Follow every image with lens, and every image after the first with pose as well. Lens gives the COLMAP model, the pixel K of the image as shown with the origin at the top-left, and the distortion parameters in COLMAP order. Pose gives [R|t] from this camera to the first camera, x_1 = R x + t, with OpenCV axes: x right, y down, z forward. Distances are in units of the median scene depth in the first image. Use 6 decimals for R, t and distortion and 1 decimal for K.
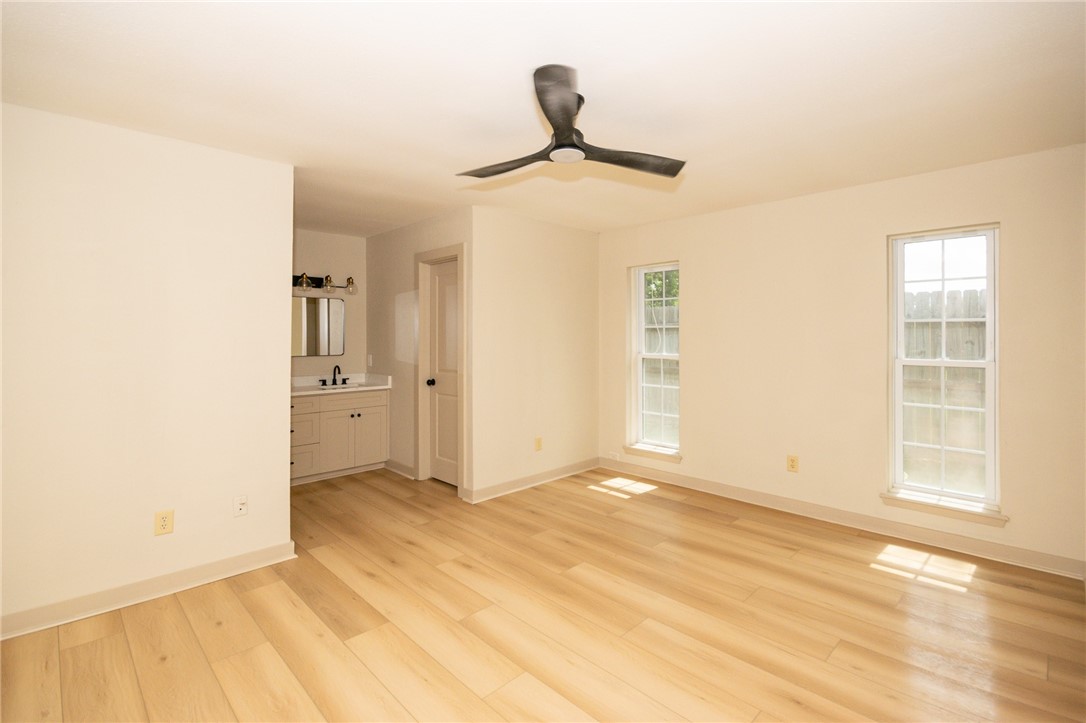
lens RADIAL K [[507.2, 0, 550.1], [0, 507.2, 342.2], [0, 0, 1]] dist [0.004767, -0.010642]
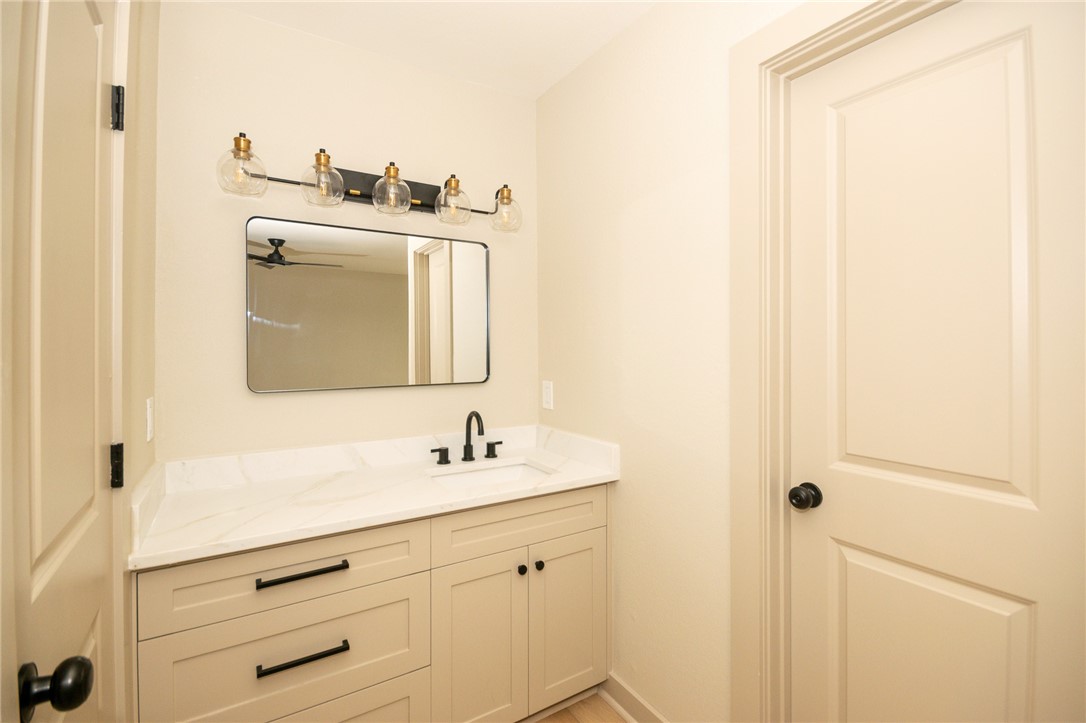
lens RADIAL K [[499.7, 0, 540.2], [0, 499.7, 344.0], [0, 0, 1]] dist [-0.000565, -0.009436]
pose [[0.975422, -0.003847, -0.220312, -0.288995], [0.004221, 0.999990, 0.001225, -0.005400], [0.220305, -0.002124, 0.975429, 0.644385]]
